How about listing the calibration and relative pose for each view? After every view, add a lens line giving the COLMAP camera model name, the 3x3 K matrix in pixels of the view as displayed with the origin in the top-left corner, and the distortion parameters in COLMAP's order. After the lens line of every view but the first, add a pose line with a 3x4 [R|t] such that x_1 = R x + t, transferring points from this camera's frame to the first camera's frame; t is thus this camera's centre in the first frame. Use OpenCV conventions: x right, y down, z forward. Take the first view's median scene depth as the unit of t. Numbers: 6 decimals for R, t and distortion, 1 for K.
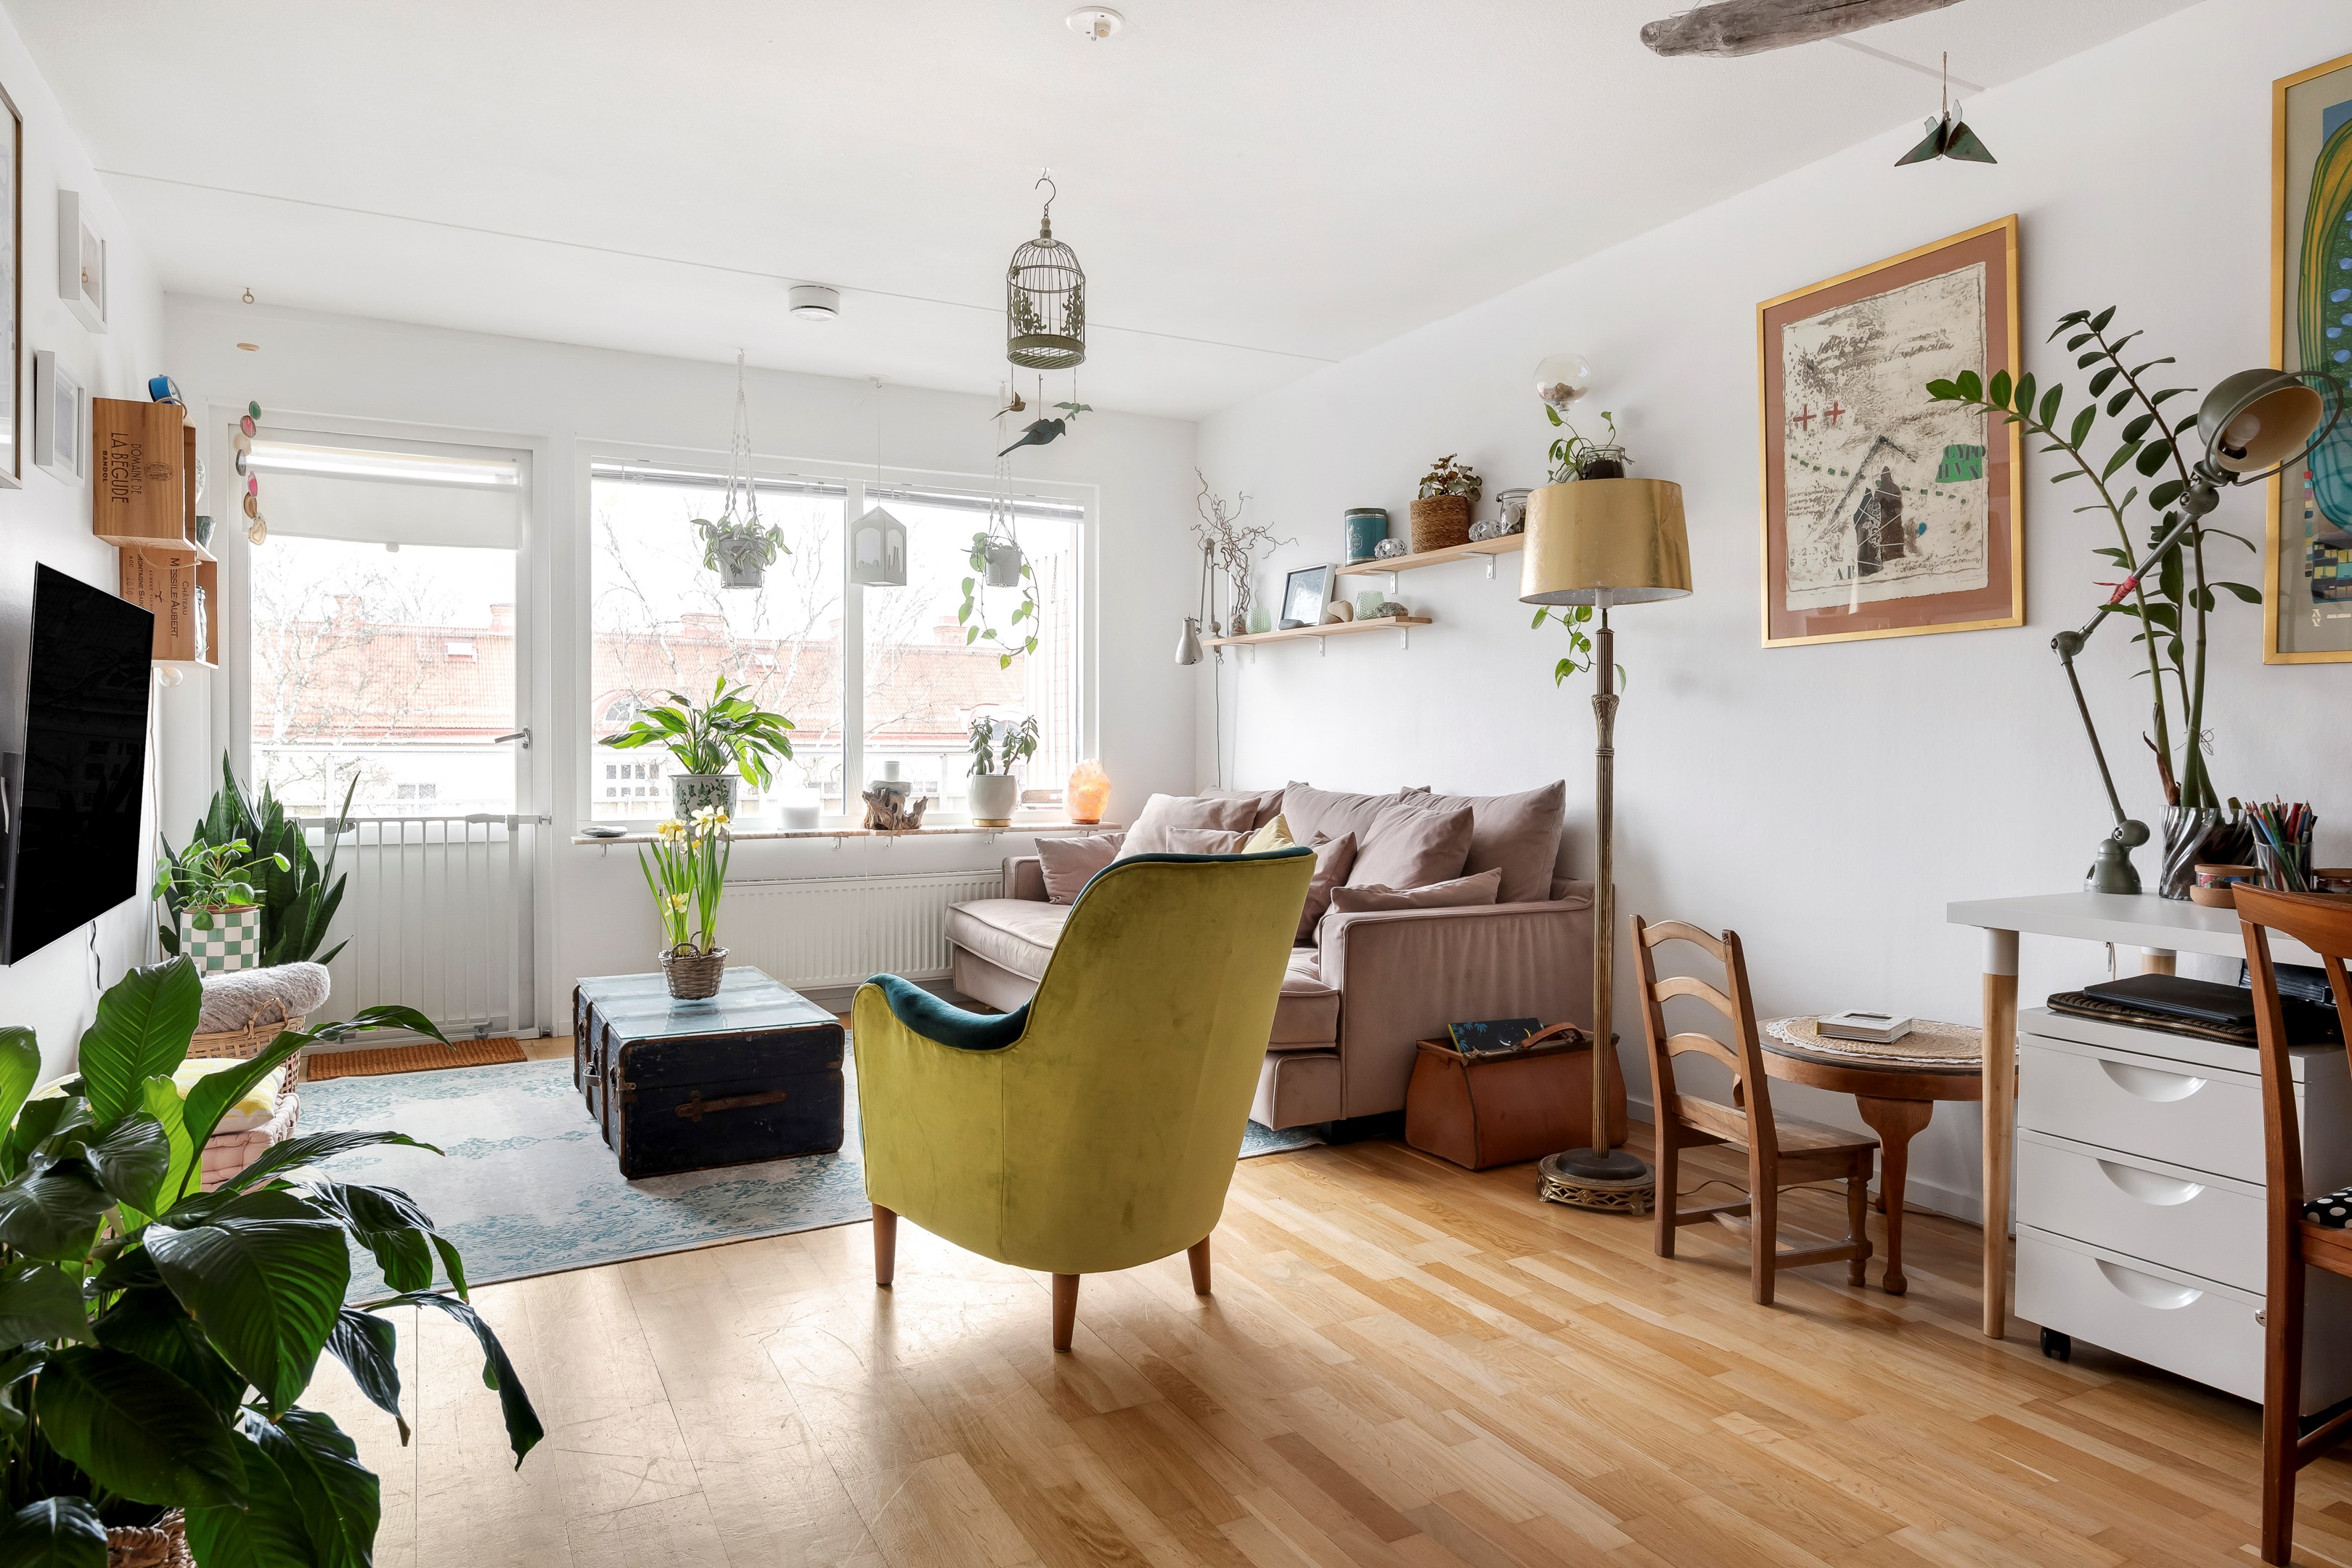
lens RADIAL K [[1414.1, 0, 1173.0], [0, 1414.1, 737.4], [0, 0, 1]] dist [0.005562, -0.005015]
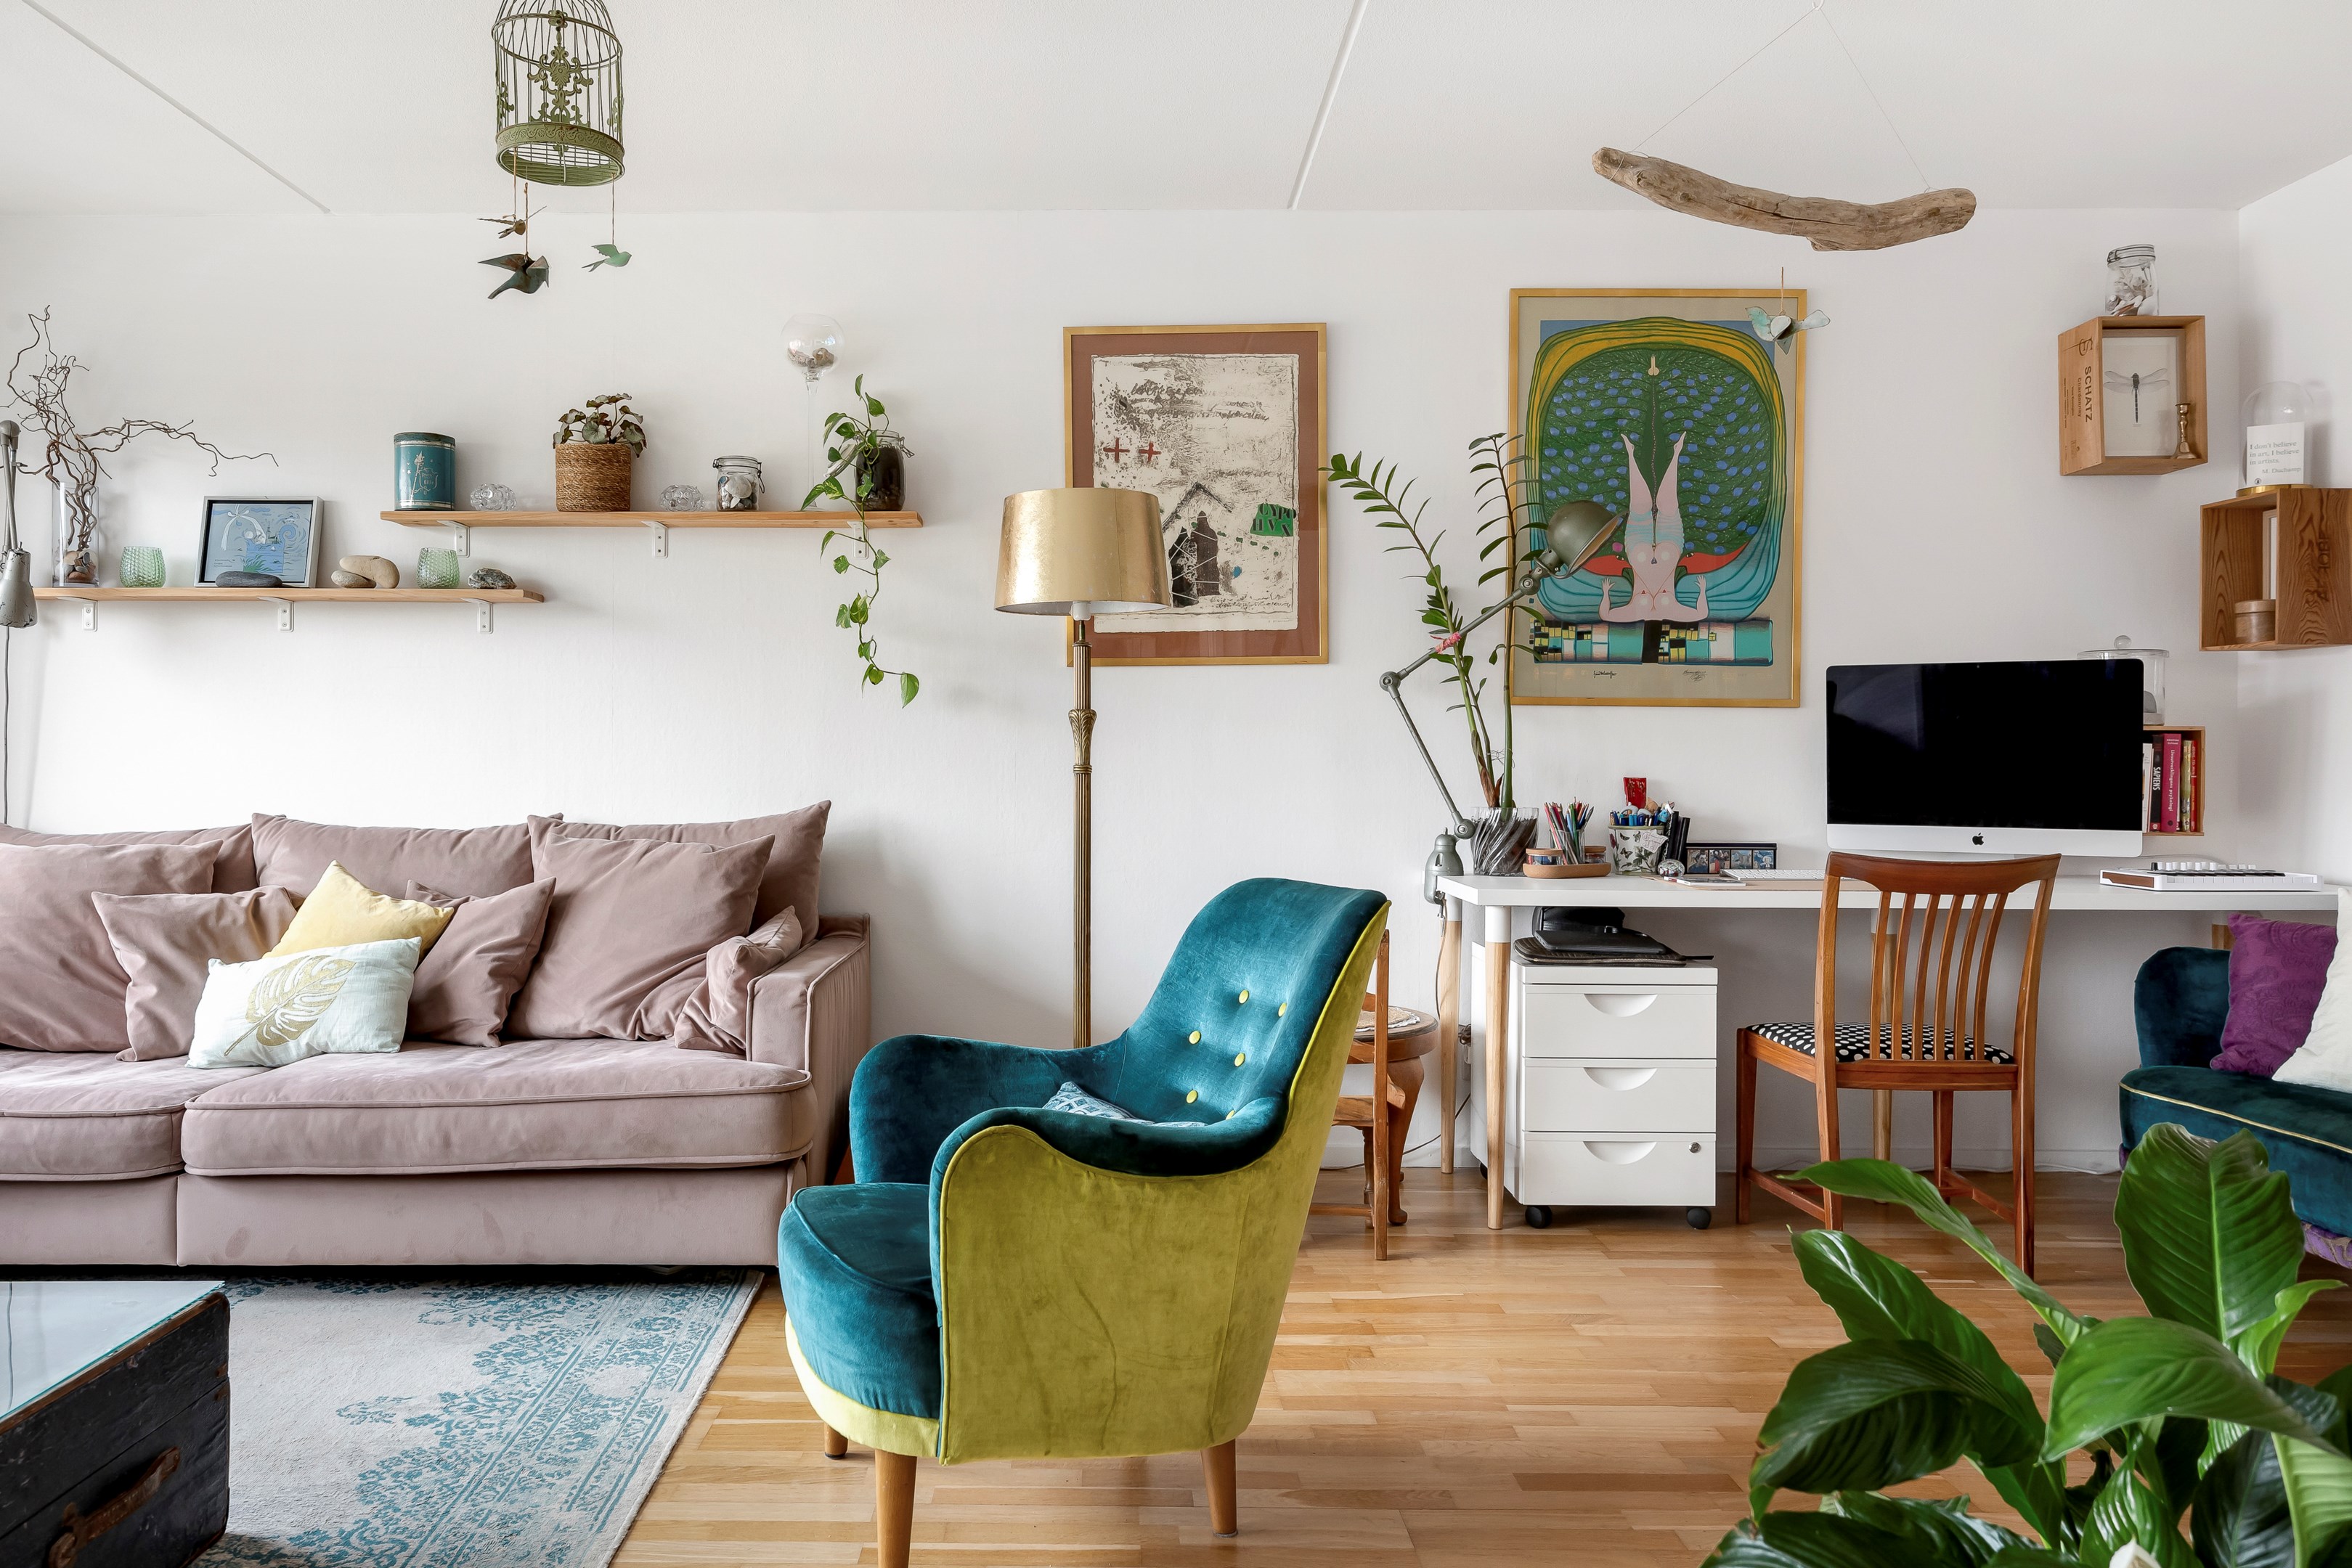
lens RADIAL K [[1646.7, 0, 1053.1], [0, 1646.7, 745.9], [0, 0, 1]] dist [0.006931, 0.000443]
pose [[0.491583, -0.001657, 0.870829, -0.474018], [-0.005990, 0.999968, 0.005284, -0.008701], [-0.870810, -0.007814, 0.491558, 0.320836]]
